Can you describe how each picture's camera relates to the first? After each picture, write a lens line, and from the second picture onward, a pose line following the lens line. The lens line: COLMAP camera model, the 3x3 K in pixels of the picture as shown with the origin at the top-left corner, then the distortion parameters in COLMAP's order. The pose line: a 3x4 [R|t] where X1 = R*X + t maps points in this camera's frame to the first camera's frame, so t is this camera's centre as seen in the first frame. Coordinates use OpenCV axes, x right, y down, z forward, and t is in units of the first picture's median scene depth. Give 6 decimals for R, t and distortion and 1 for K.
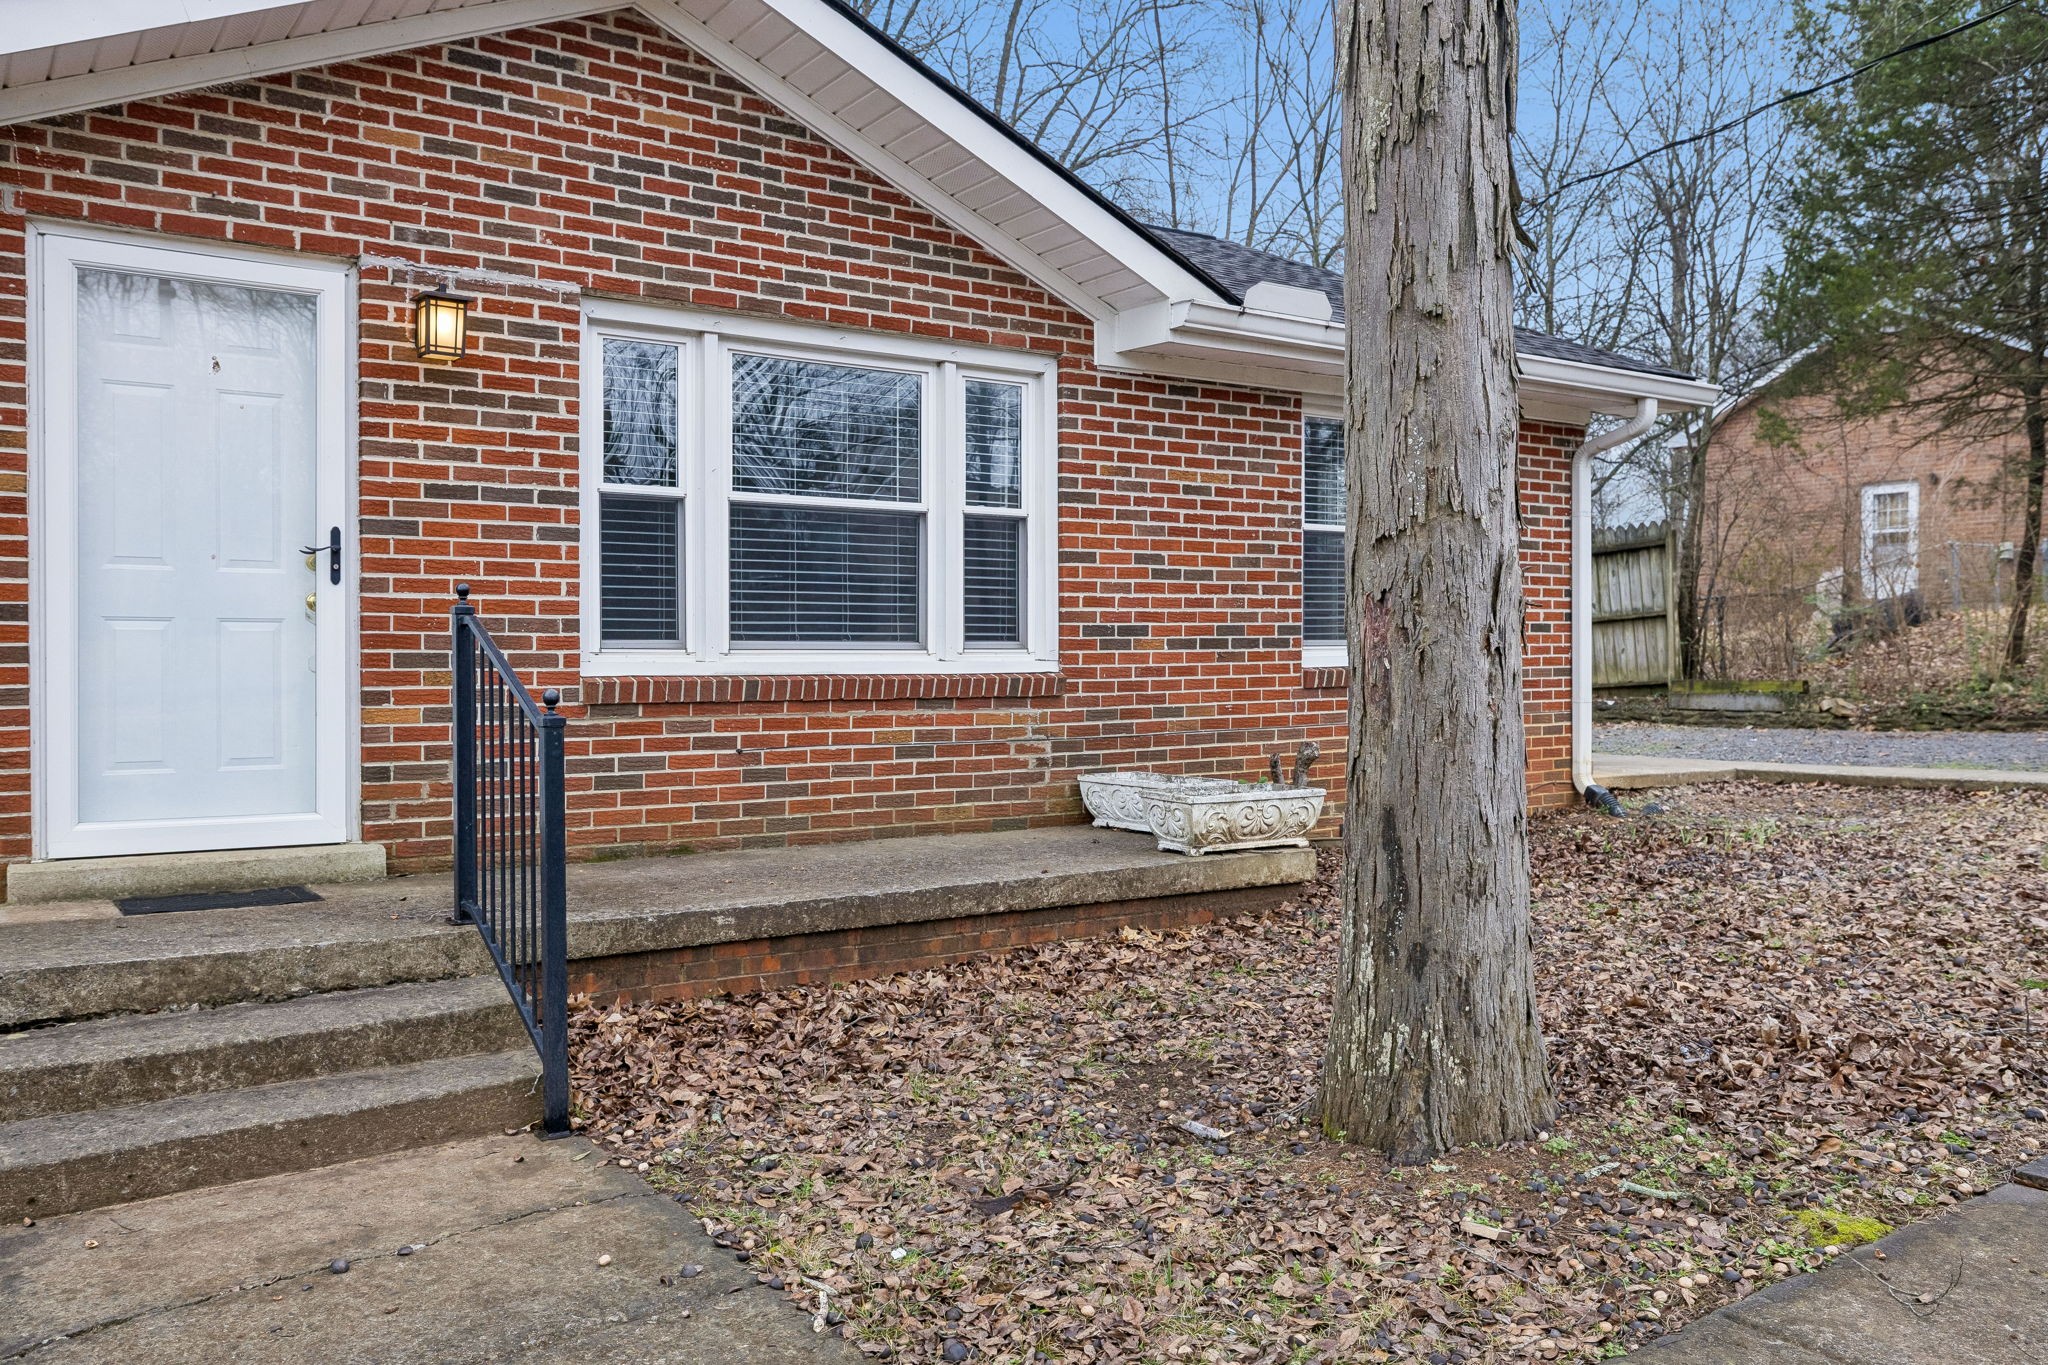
lens RADIAL K [[1629.2, 0, 1053.0], [0, 1629.2, 621.4], [0, 0, 1]] dist [-0.001788, 0.004518]
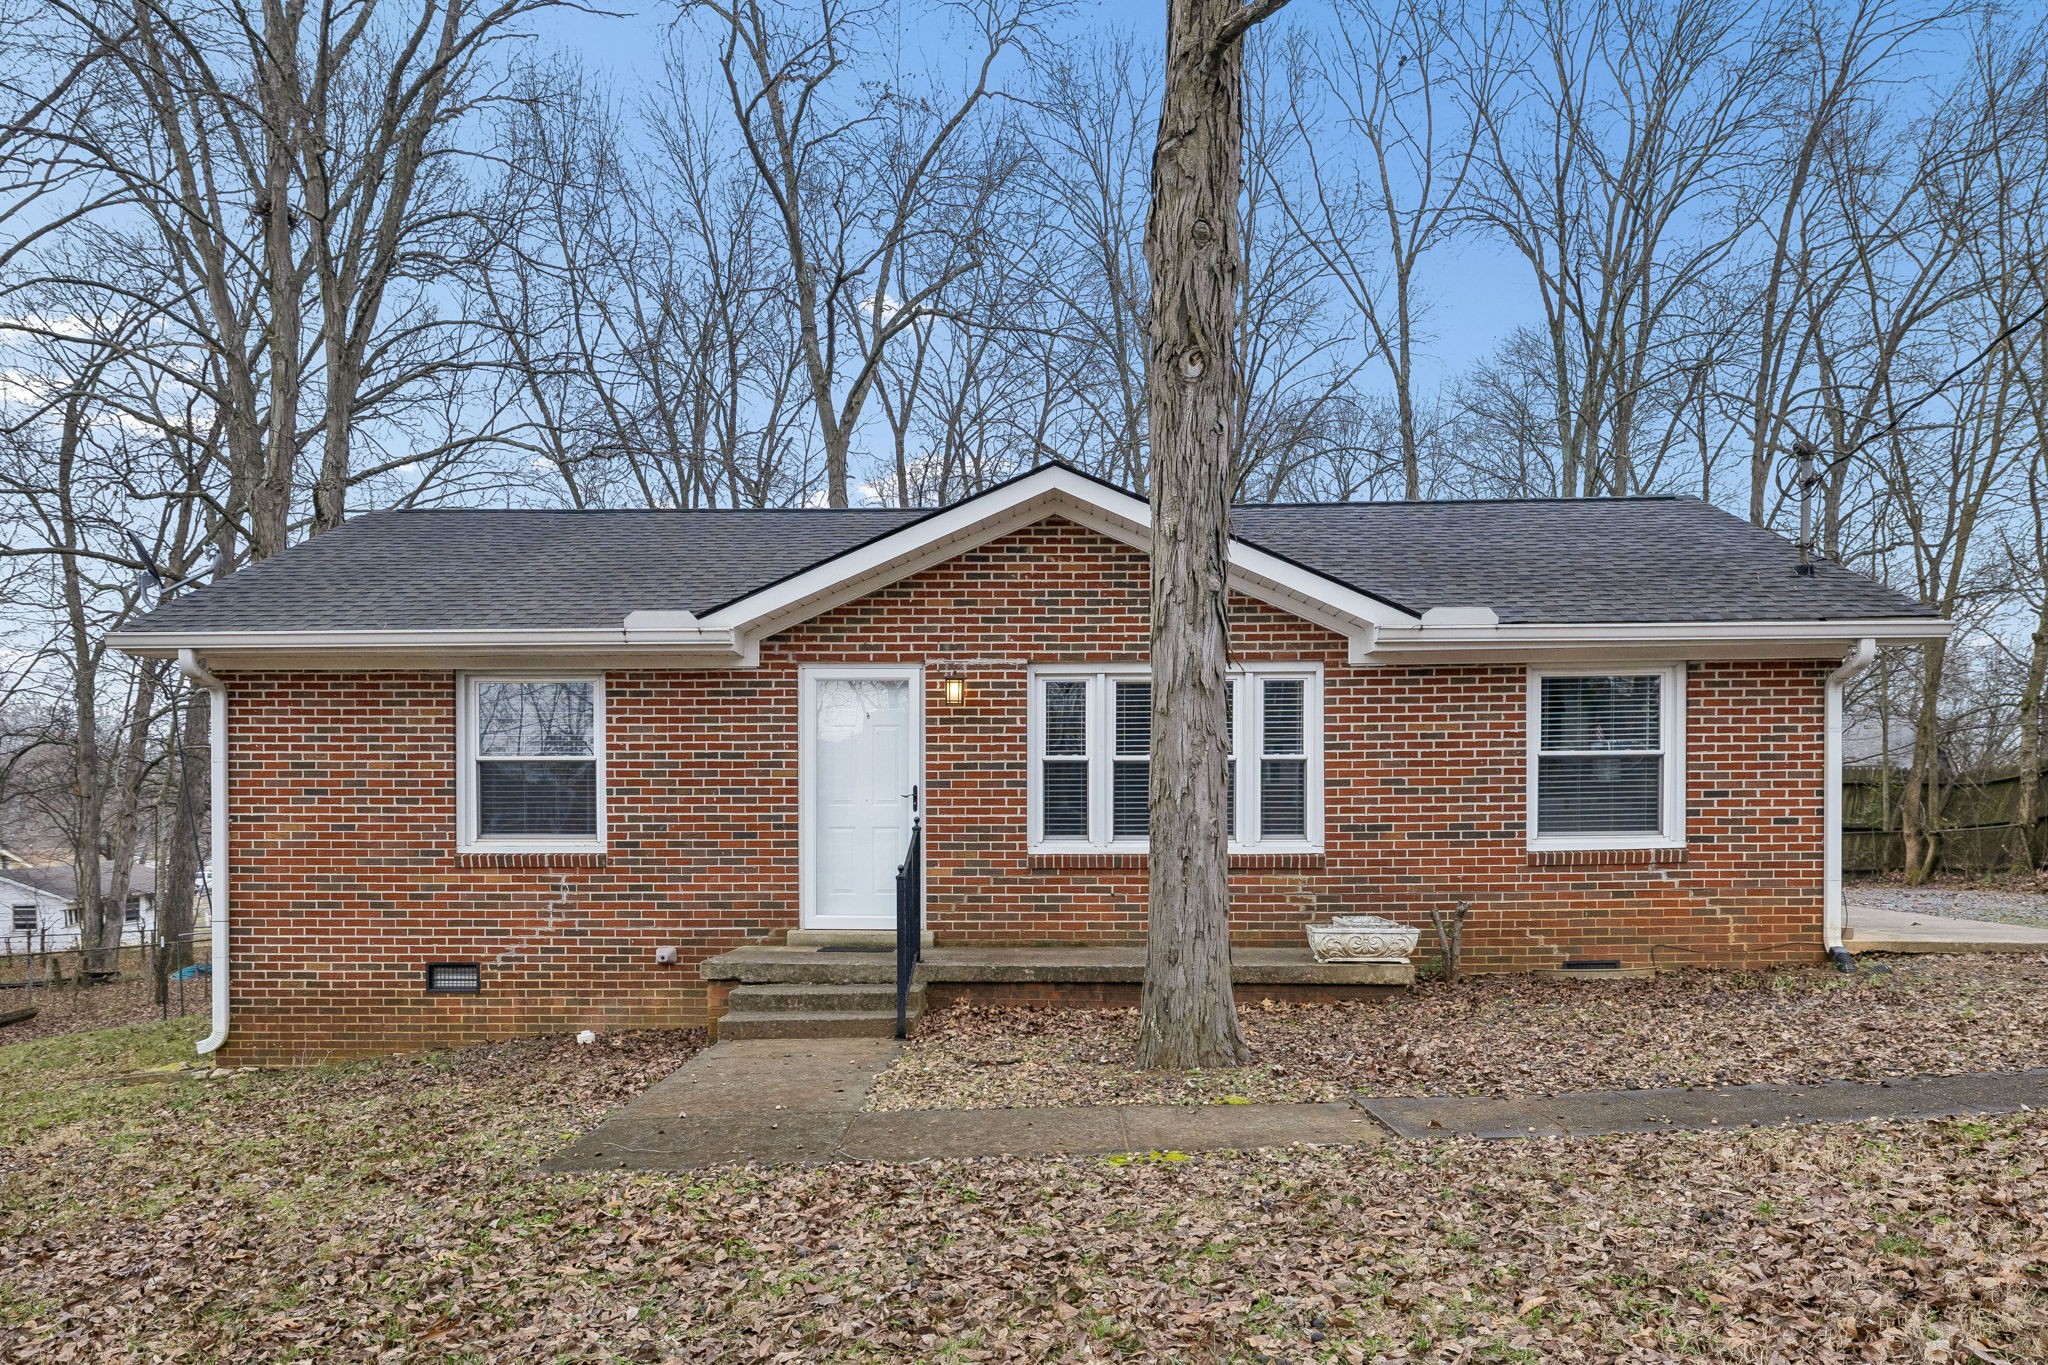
lens RADIAL K [[2135.1, 0, 1130.4], [0, 2135.1, 611.5], [0, 0, 1]] dist [-0.007593, -0.008449]
pose [[0.780990, -0.051821, -0.622390, 1.418548], [0.016092, 0.997891, -0.062893, -0.094518], [0.624336, 0.039103, 0.780176, -0.958717]]
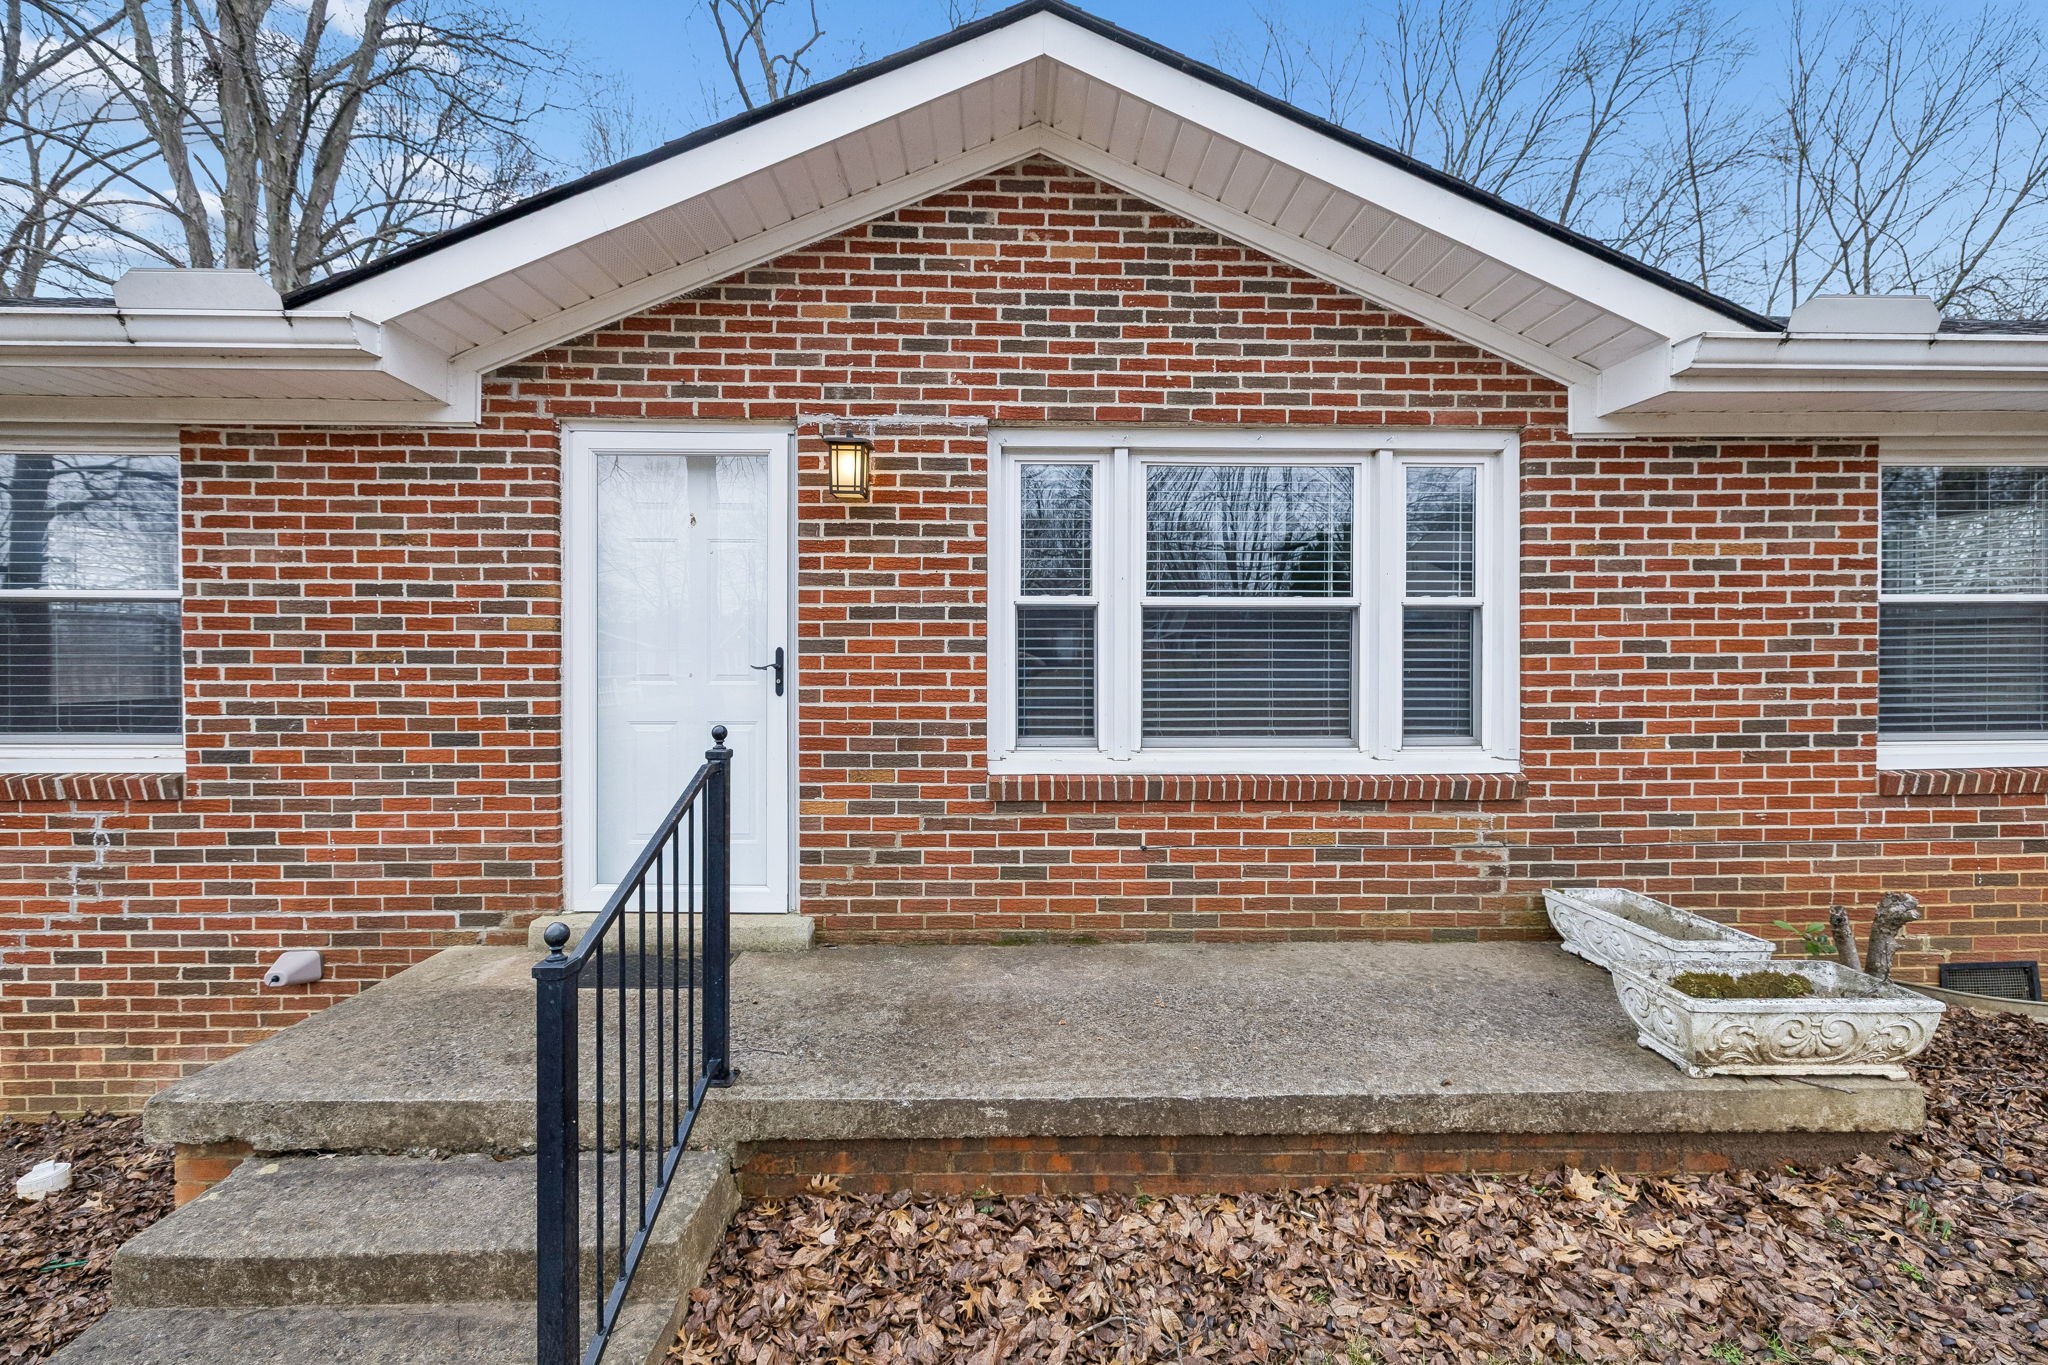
lens RADIAL K [[803.0, 0, 1077.5], [0, 803.0, 644.6], [0, 0, 1]] dist [-0.000192, 0.000250]
pose [[0.824210, 0.002104, -0.566280, 0.064014], [0.009436, 0.999803, 0.017449, -0.060935], [0.566205, -0.019725, 0.824028, 0.569811]]
